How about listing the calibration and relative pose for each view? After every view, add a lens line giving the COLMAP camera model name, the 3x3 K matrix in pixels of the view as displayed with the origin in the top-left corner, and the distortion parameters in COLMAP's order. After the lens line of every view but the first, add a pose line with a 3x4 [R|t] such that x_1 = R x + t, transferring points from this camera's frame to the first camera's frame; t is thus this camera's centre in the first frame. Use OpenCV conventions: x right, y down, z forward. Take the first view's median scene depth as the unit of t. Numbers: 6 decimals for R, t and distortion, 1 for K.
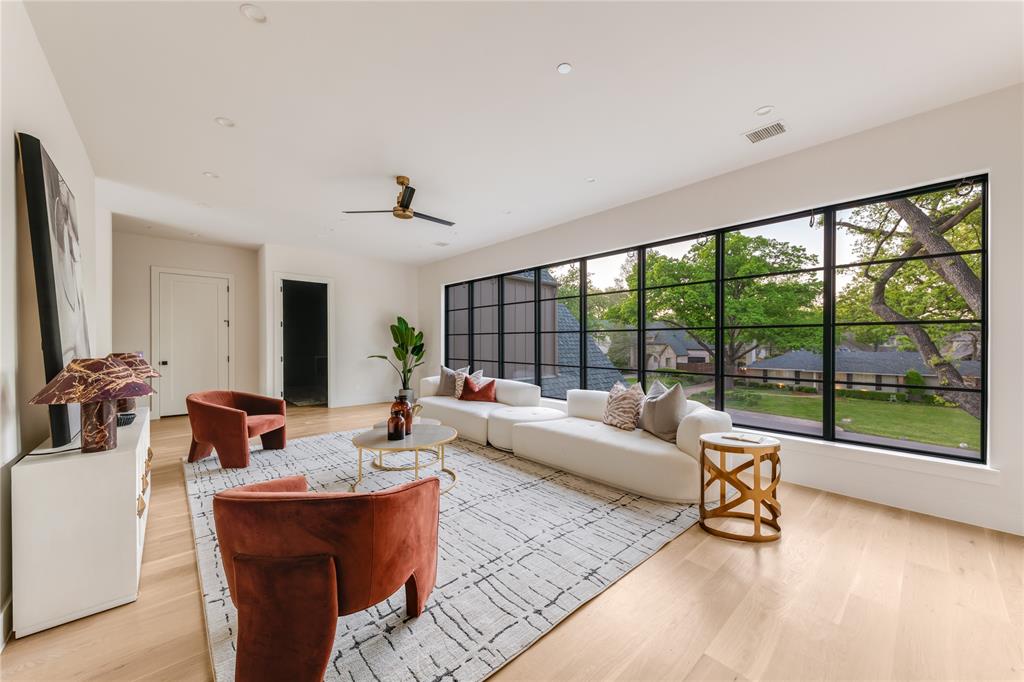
lens RADIAL K [[380.3, 0, 512.6], [0, 380.3, 343.2], [0, 0, 1]] dist [-0.000051, -0.000001]
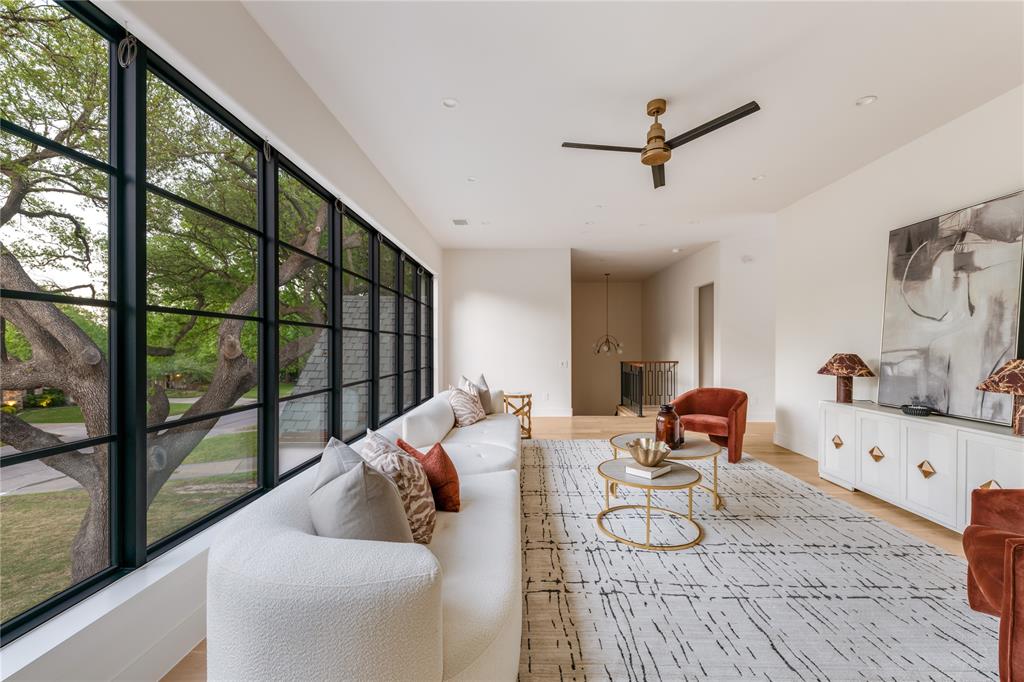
lens RADIAL K [[436.5, 0, 513.2], [0, 436.5, 345.0], [0, 0, 1]] dist [0.000267, 0.000032]
pose [[-0.741369, 0.001140, 0.671097, -0.694966], [0.004309, 0.999986, 0.003061, -0.010040], [-0.671084, 0.005161, -0.741363, 1.953535]]
